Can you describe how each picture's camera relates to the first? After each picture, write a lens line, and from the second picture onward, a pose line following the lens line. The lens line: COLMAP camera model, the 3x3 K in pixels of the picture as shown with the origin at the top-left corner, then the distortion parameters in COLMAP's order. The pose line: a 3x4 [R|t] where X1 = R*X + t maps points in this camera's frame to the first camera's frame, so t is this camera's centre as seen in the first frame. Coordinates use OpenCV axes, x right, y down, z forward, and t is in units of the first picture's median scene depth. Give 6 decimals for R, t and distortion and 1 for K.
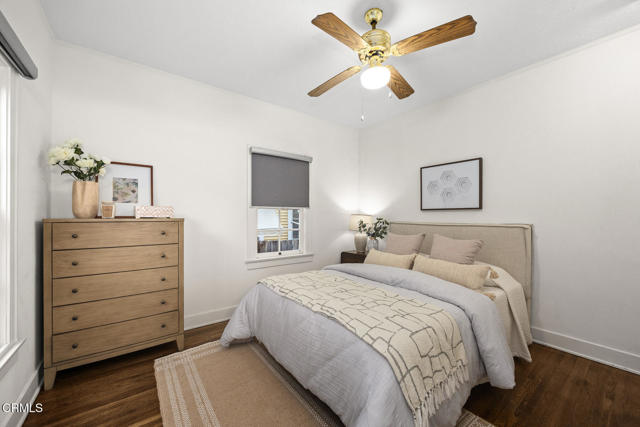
lens RADIAL K [[251.1, 0, 323.5], [0, 251.1, 216.1], [0, 0, 1]] dist [-0.002759, -0.000122]
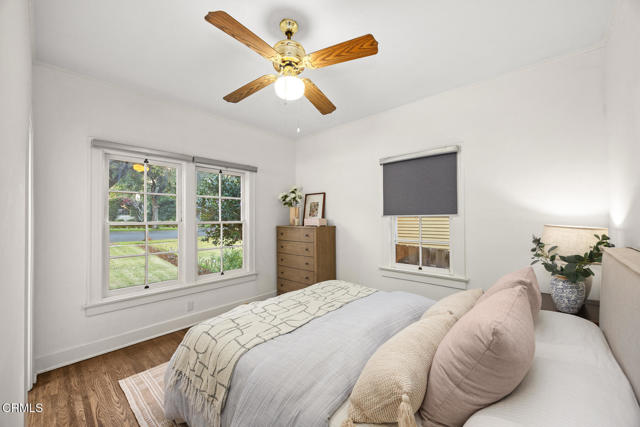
lens RADIAL K [[251.1, 0, 322.9], [0, 251.1, 215.9], [0, 0, 1]] dist [-0.002759, -0.000122]
pose [[0.178448, -0.010217, -0.983896, 0.698403], [0.008799, 0.999923, -0.008788, -0.032073], [0.983910, -0.007090, 0.178524, 0.569324]]
